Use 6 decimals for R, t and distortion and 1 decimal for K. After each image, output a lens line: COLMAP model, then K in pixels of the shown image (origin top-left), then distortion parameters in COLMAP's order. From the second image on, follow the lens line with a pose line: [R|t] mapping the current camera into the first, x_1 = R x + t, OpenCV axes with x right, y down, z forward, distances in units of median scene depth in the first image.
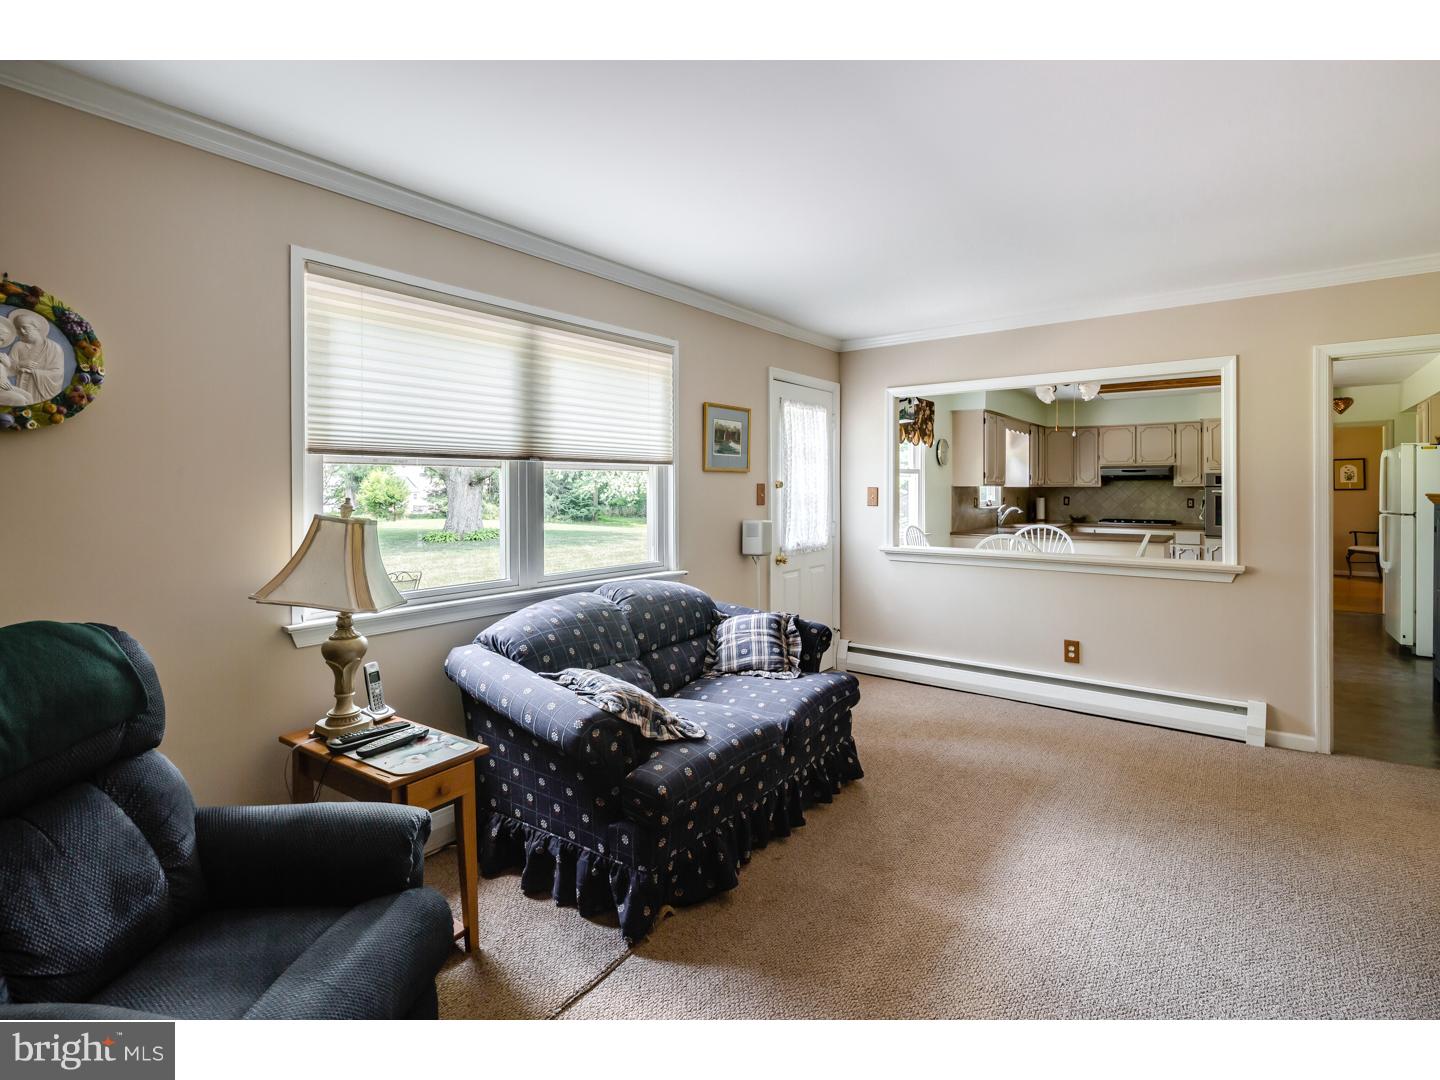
lens RADIAL K [[700.3, 0, 715.7], [0, 700.3, 539.5], [0, 0, 1]] dist [0.004791, -0.000391]
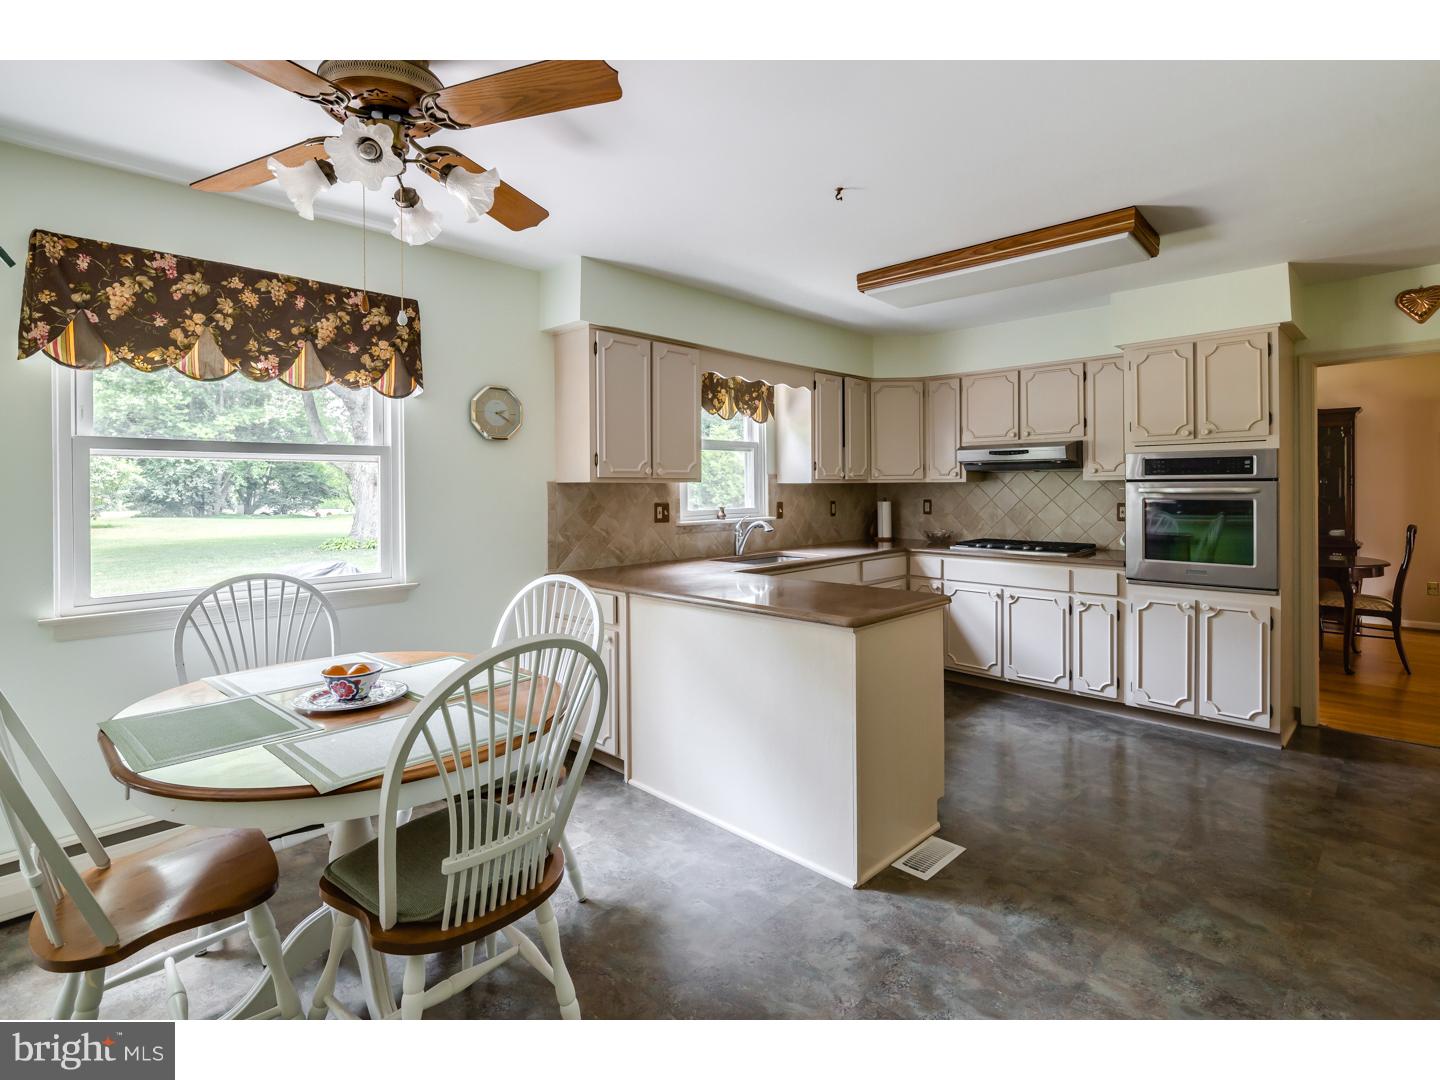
lens RADIAL K [[700.3, 0, 717.5], [0, 700.3, 536.2], [0, 0, 1]] dist [0.004791, -0.000391]
pose [[0.993059, 0.003586, -0.117563, 0.428687], [-0.004015, 0.999986, -0.003415, -0.030153], [0.117549, 0.003863, 0.993060, 0.429574]]
